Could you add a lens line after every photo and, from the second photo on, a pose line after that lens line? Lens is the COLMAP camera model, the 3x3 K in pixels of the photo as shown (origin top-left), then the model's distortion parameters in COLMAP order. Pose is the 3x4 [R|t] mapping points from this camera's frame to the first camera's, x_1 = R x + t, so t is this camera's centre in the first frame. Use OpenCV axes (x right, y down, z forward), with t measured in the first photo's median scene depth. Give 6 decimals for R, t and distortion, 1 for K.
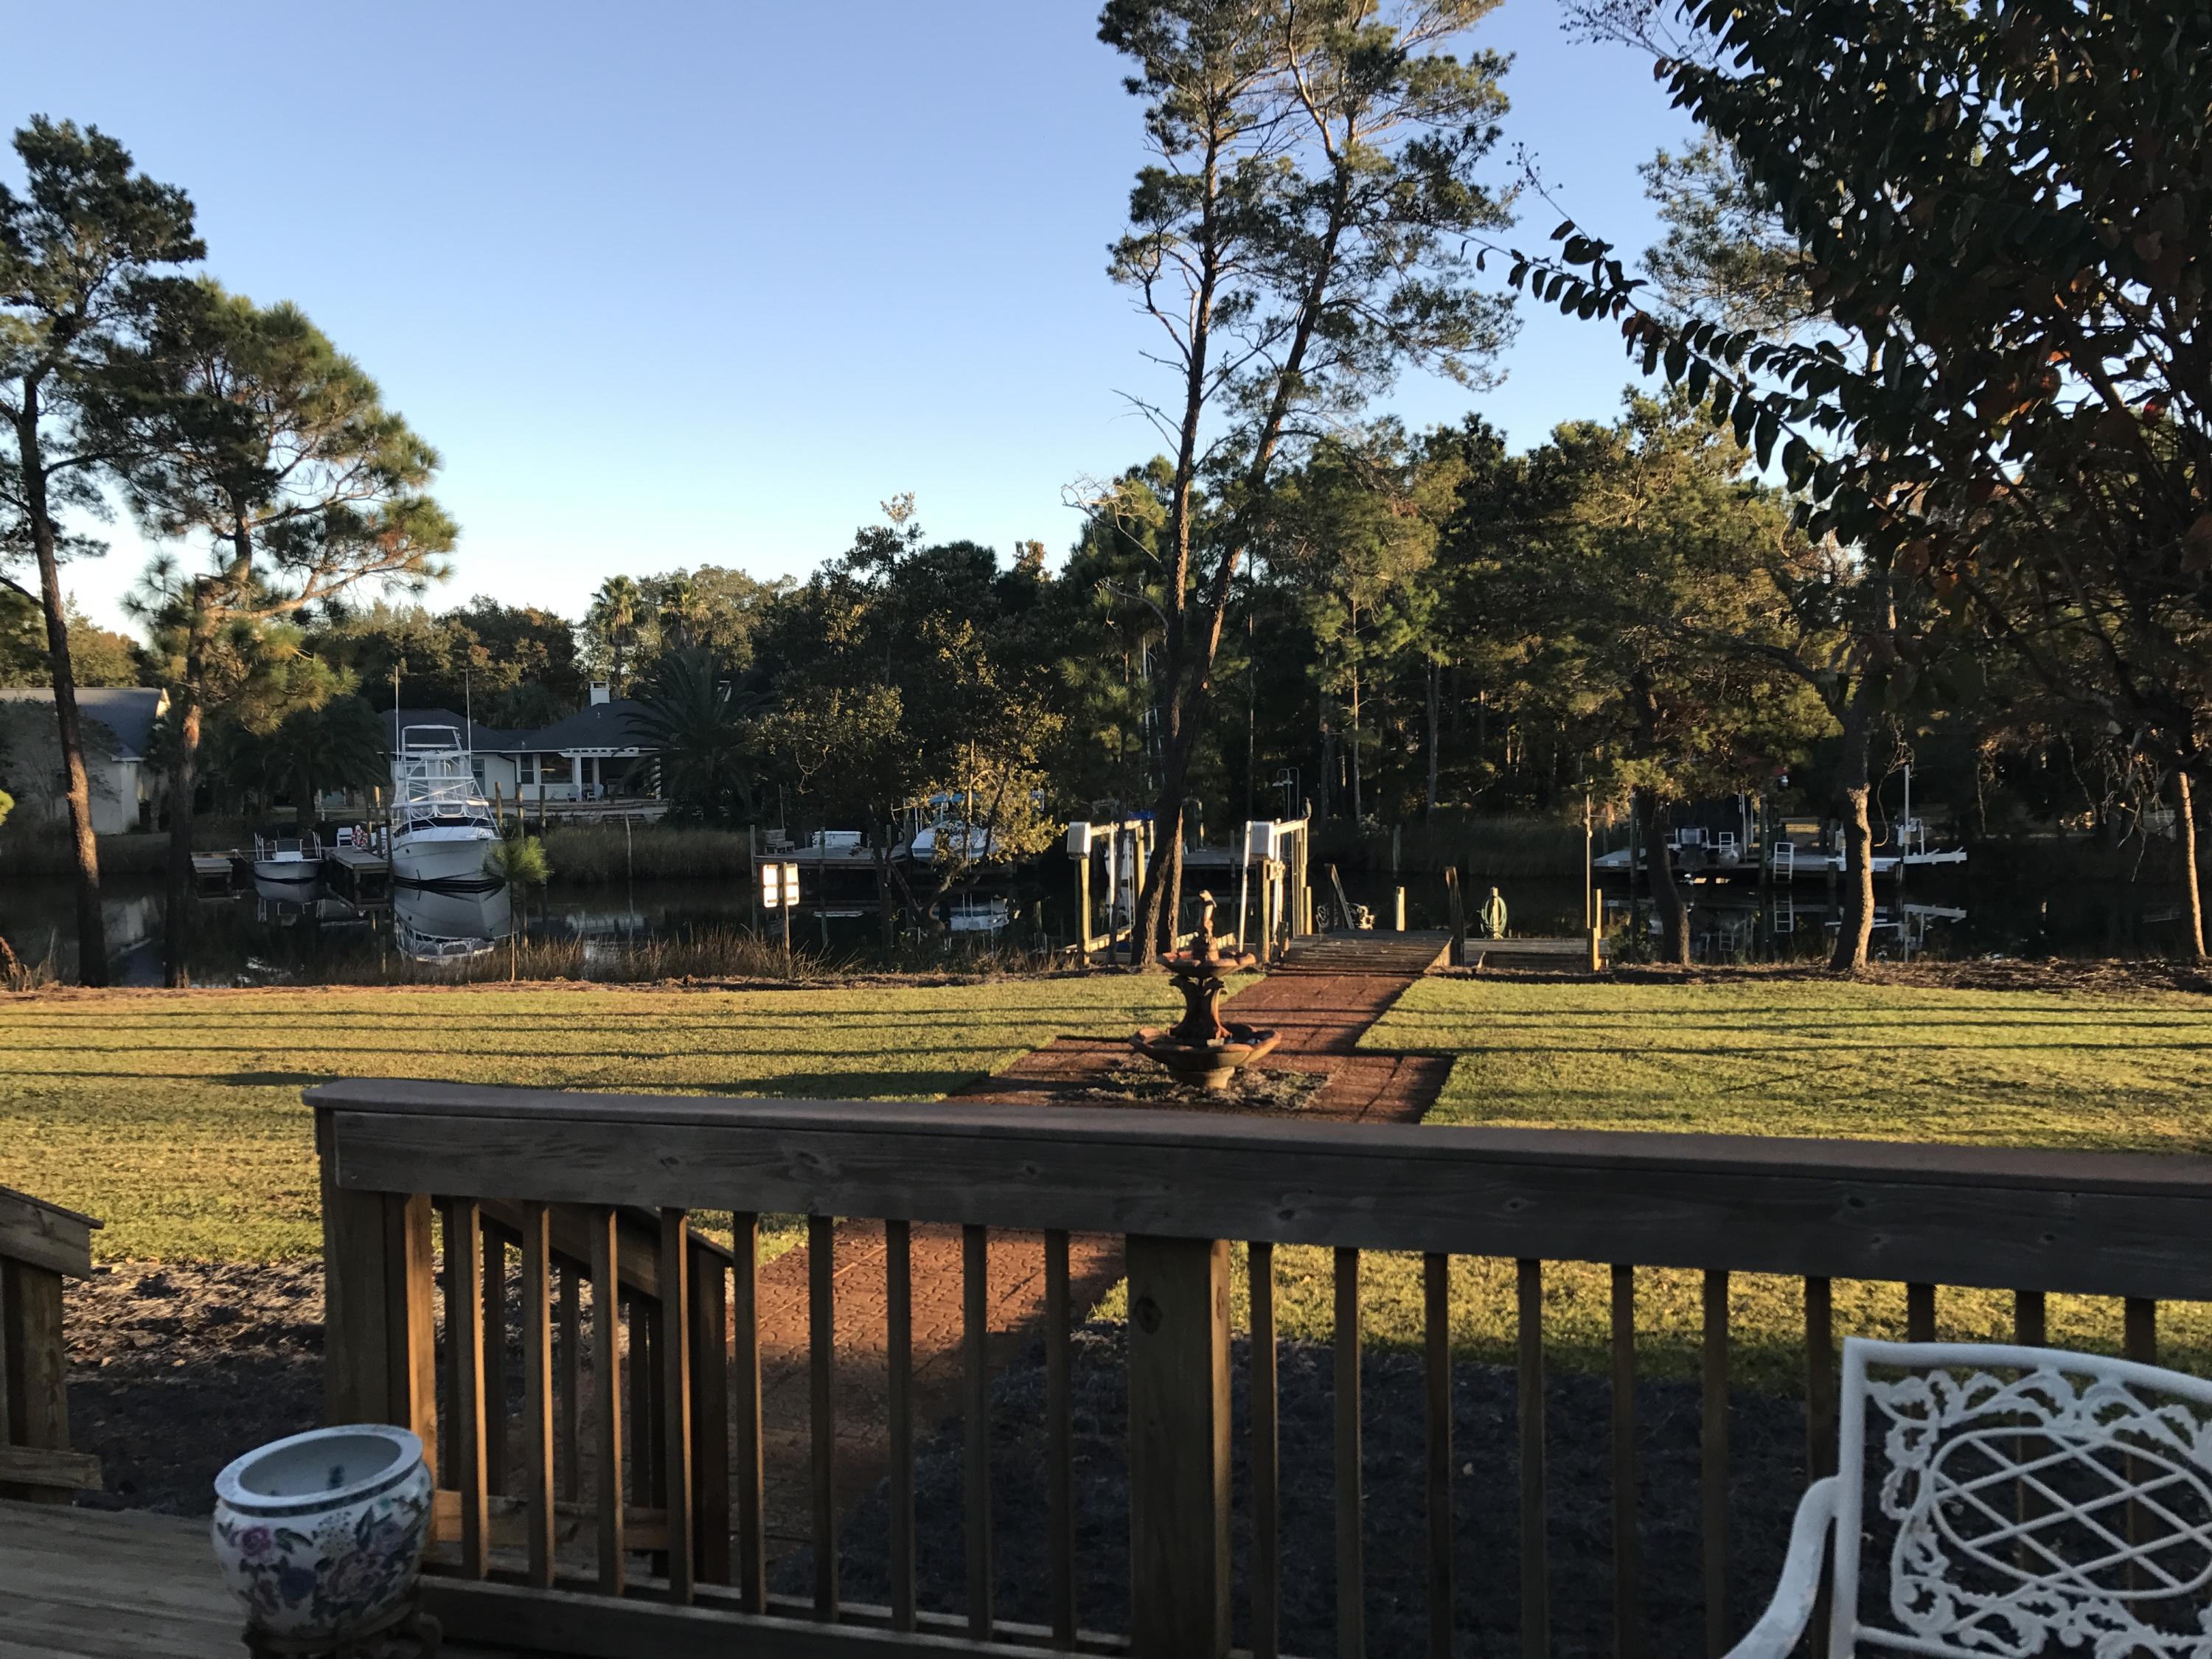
lens RADIAL K [[1829.3, 0, 1110.3], [0, 1829.3, 877.9], [0, 0, 1]] dist [0.043563, -0.038541]
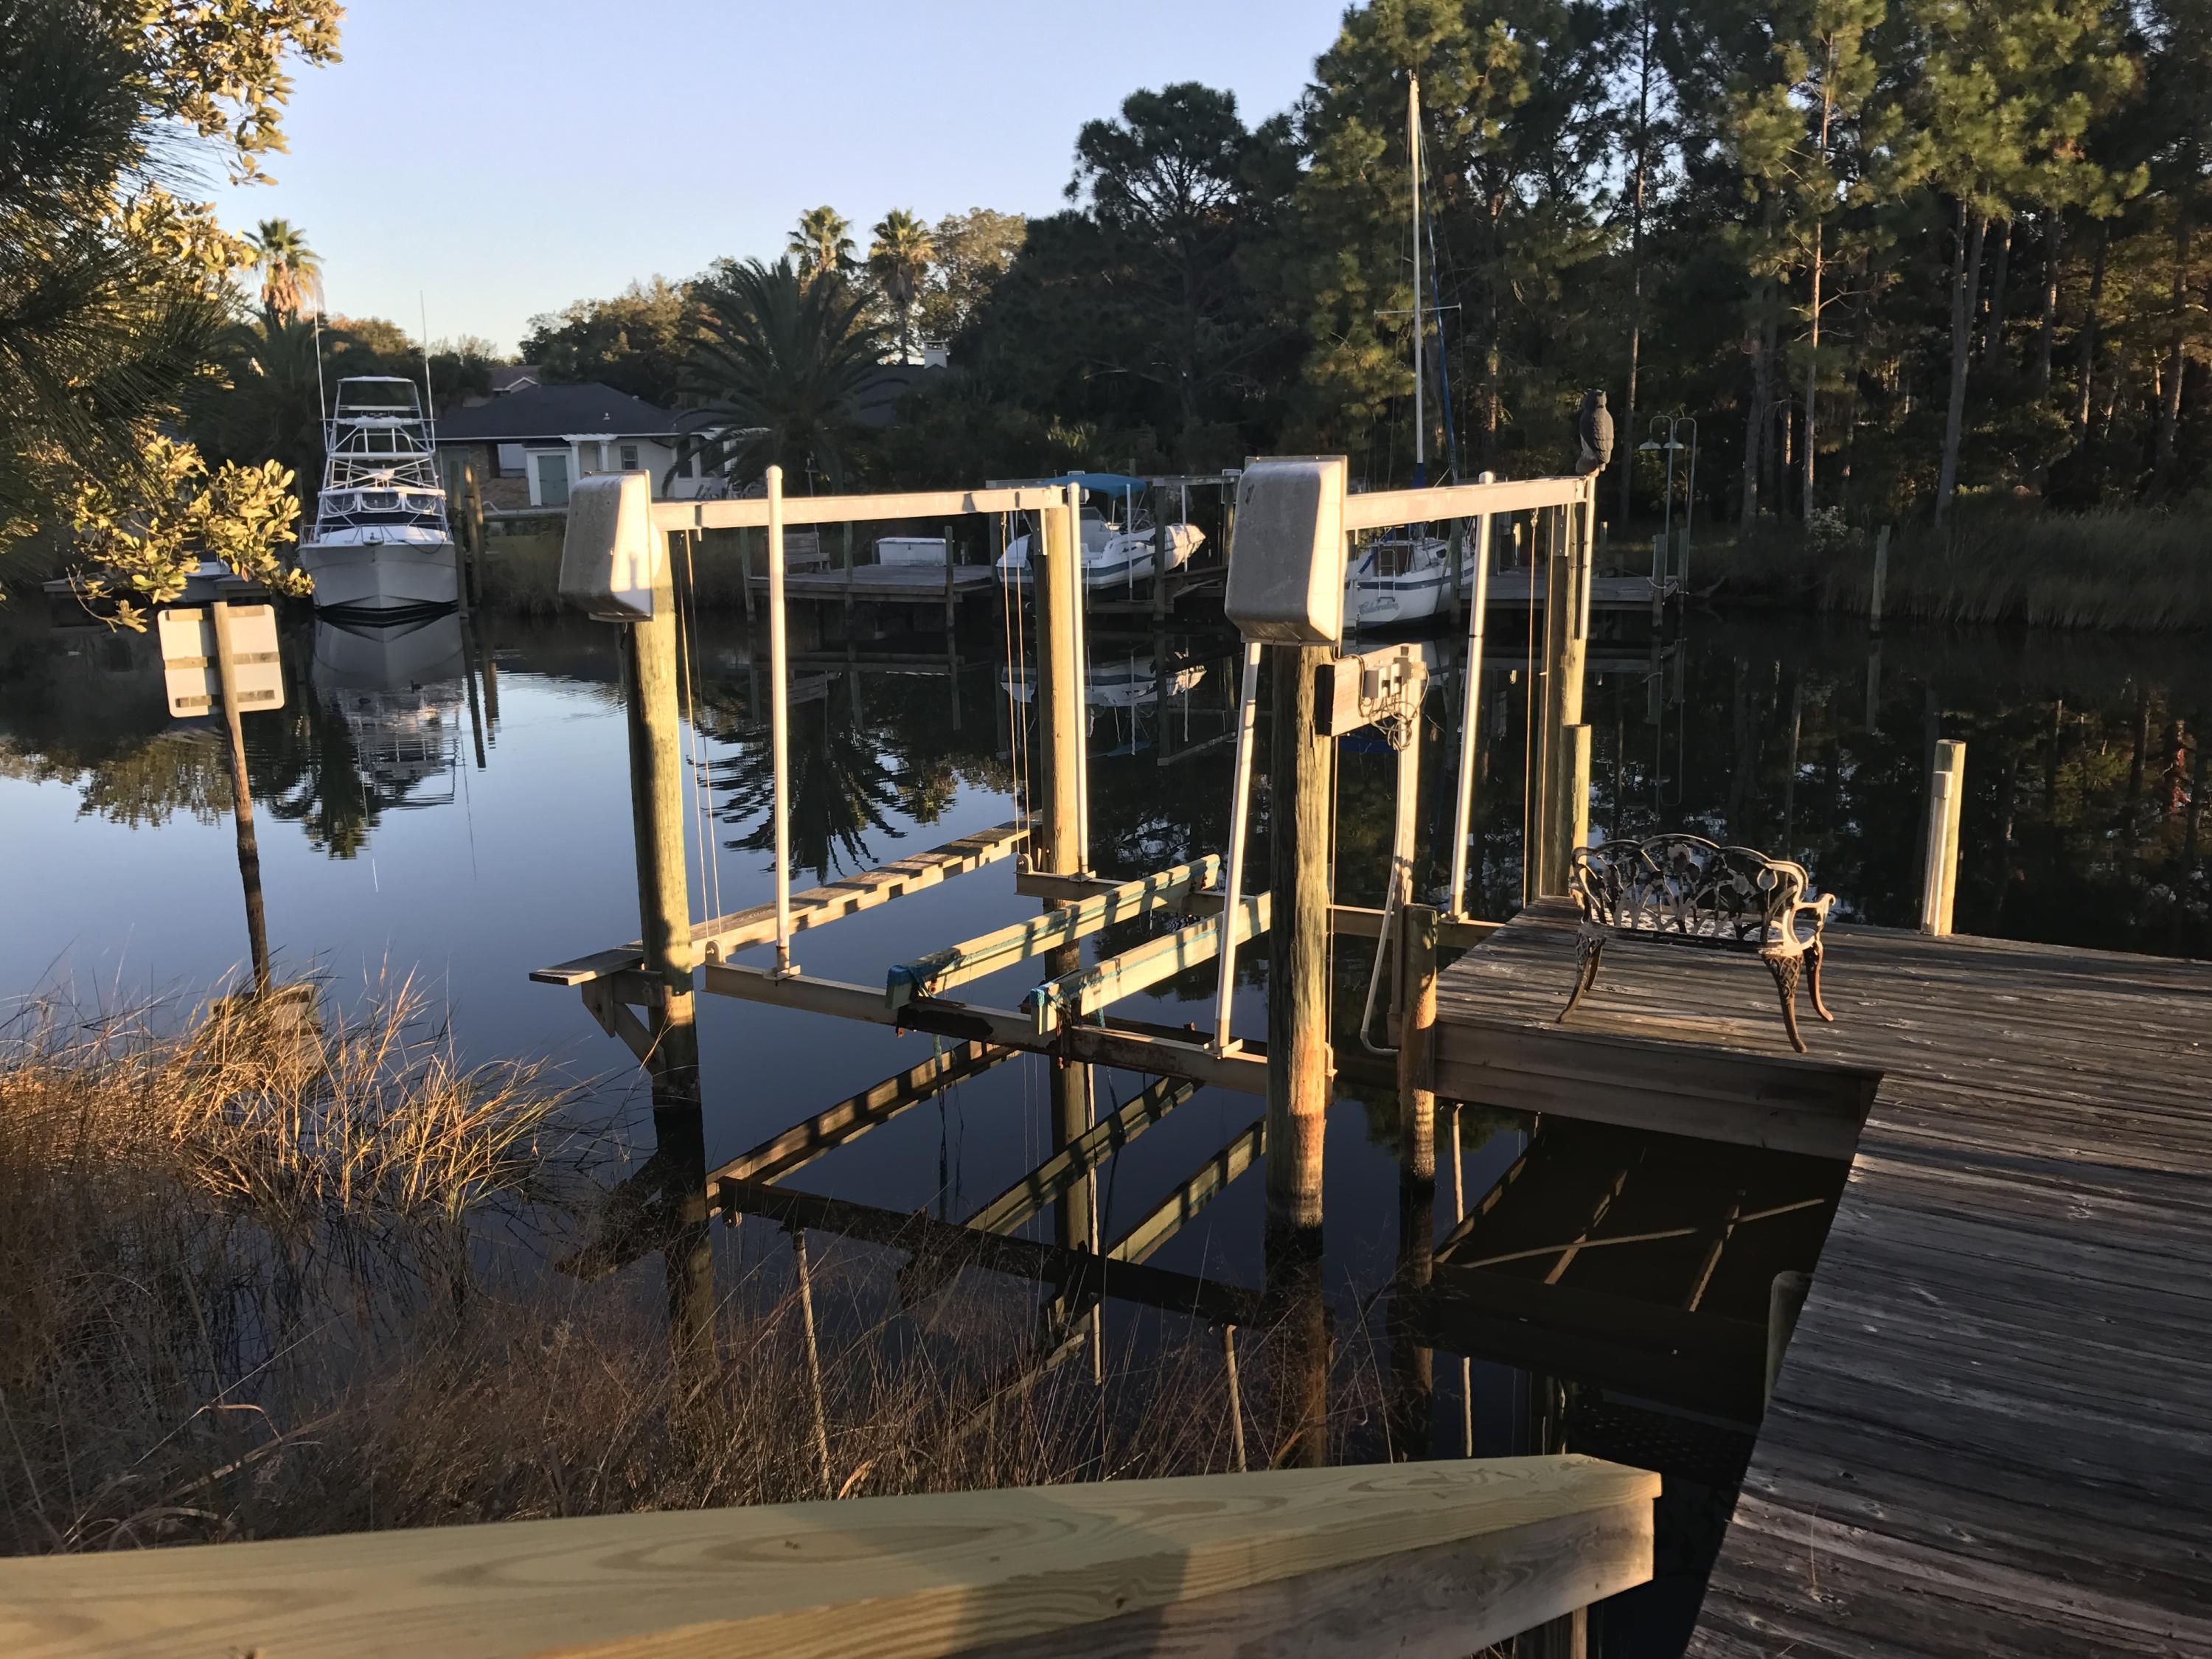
lens RADIAL K [[1829.3, 0, 1093.3], [0, 1829.3, 839.2], [0, 0, 1]] dist [0.043563, -0.038541]
pose [[0.972936, 0.041138, -0.227382, 0.151750], [-0.010482, 0.990869, 0.134417, -0.021268], [0.230835, -0.128396, 0.964484, 1.083124]]
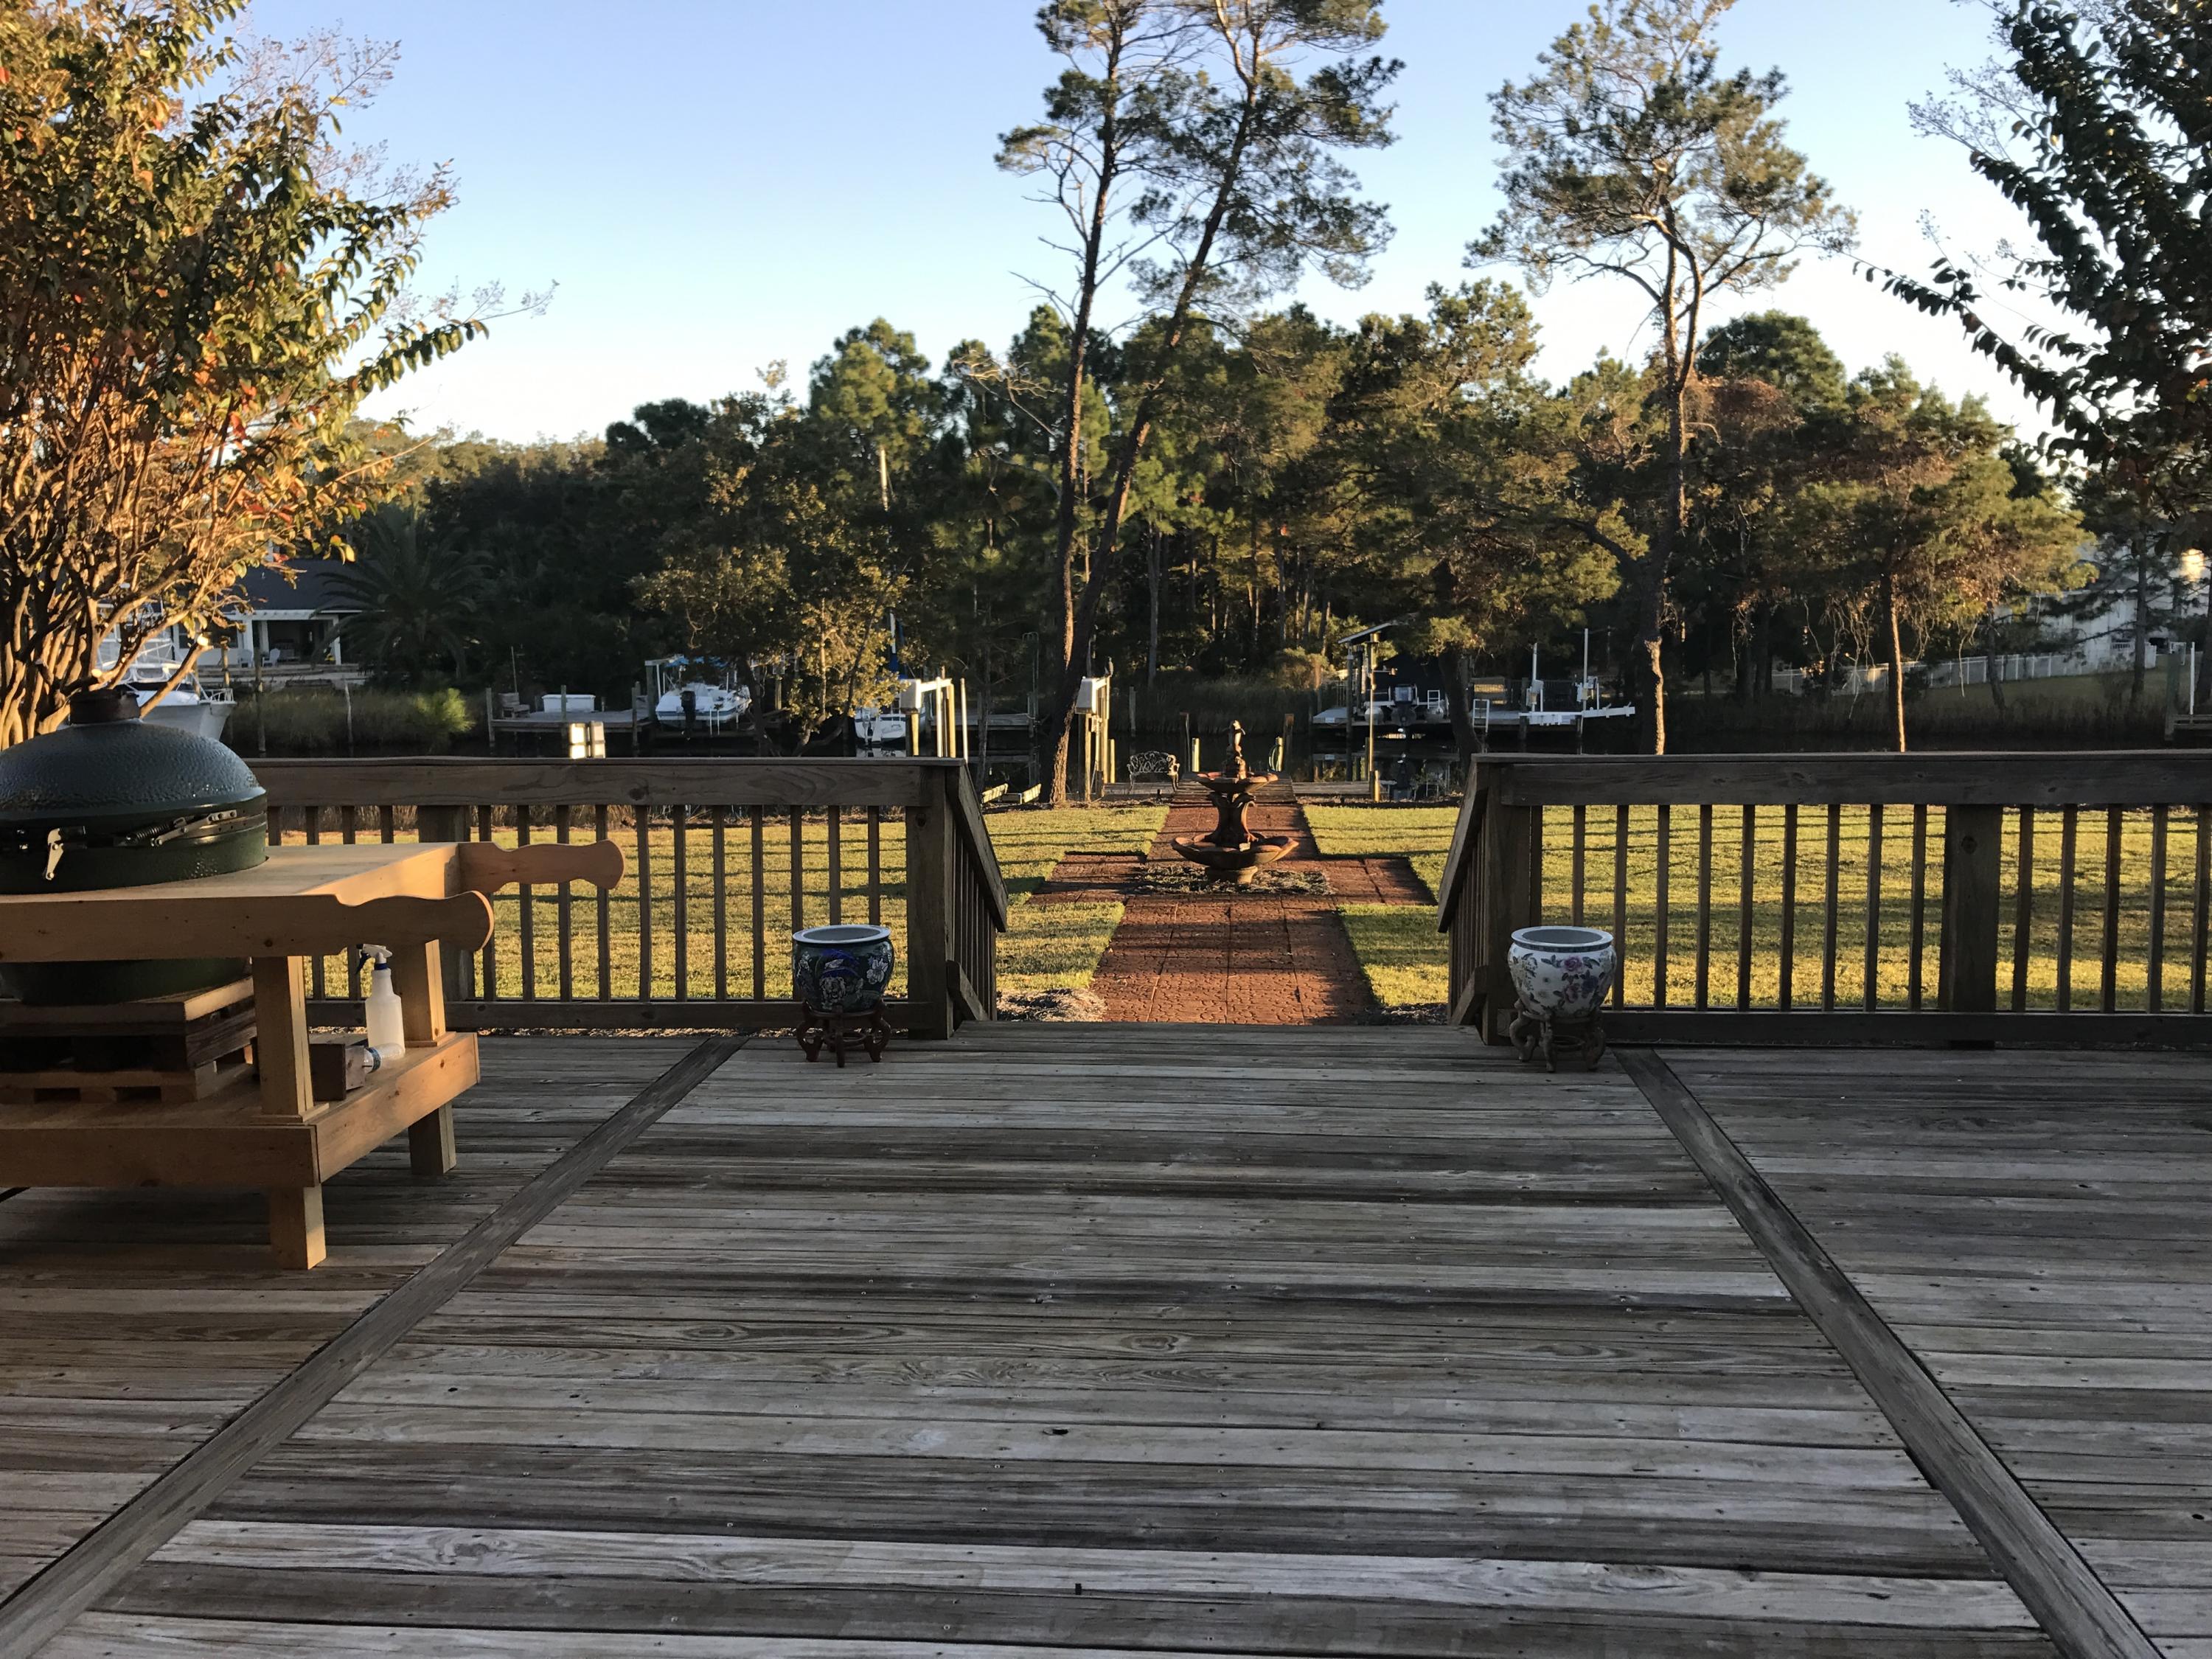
lens RADIAL K [[1829.3, 0, 1116.2], [0, 1829.3, 870.5], [0, 0, 1]] dist [0.043563, -0.038541]
pose [[0.980763, -0.024465, 0.193663, -0.150826], [0.011453, 0.997618, 0.068026, 0.013344], [-0.194866, -0.064500, 0.978707, -0.094988]]
